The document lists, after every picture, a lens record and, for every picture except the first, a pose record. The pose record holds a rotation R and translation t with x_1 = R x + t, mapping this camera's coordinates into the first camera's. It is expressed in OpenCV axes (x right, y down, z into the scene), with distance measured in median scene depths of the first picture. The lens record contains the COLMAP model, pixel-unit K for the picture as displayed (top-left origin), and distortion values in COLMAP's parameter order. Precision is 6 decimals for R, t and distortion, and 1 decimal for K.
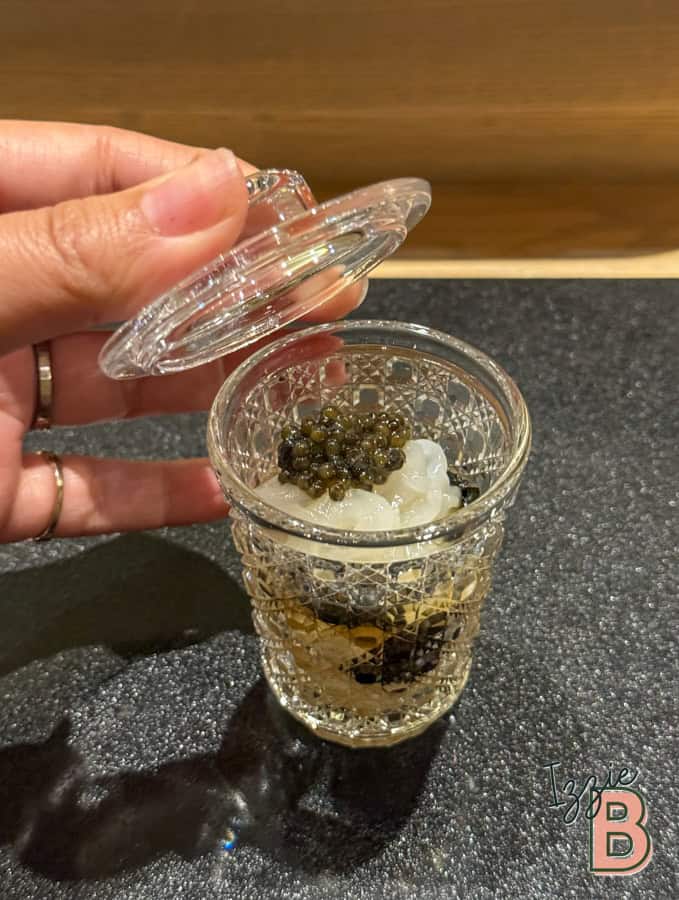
lens RADIAL K [[1258.7, 0, 339.5], [0, 1258.7, 450.0], [0, 0, 1]] dist [0.234940, 0.009827]
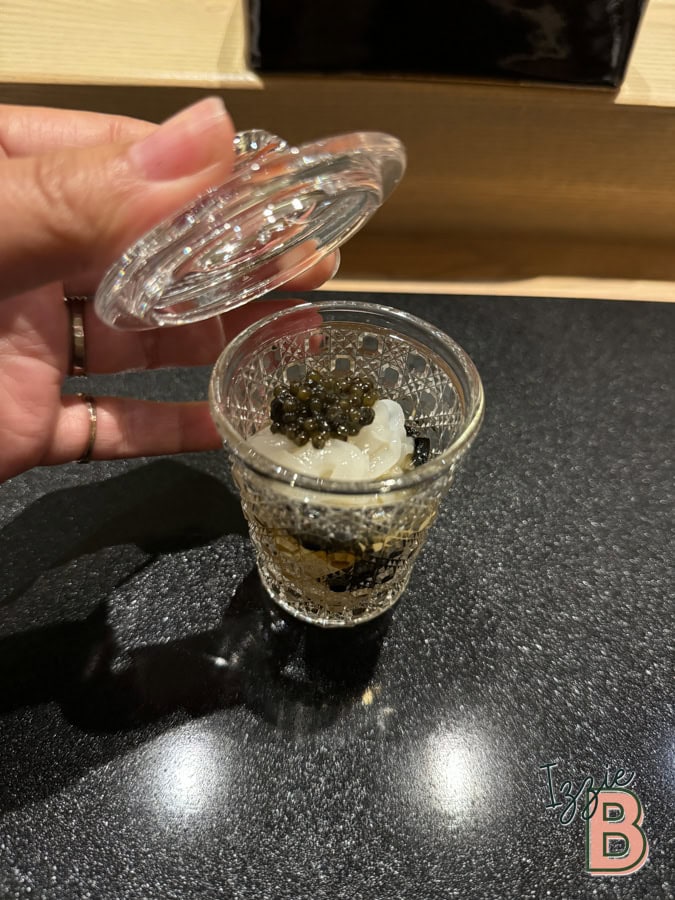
lens RADIAL K [[686.6, 0, 337.5], [0, 686.6, 450.0], [0, 0, 1]] dist [0.084571, -0.069627]
pose [[0.998780, 0.017045, 0.046355, -0.013775], [-0.020122, 0.997568, 0.066733, -0.002765], [-0.045104, -0.067585, 0.996693, 0.324602]]
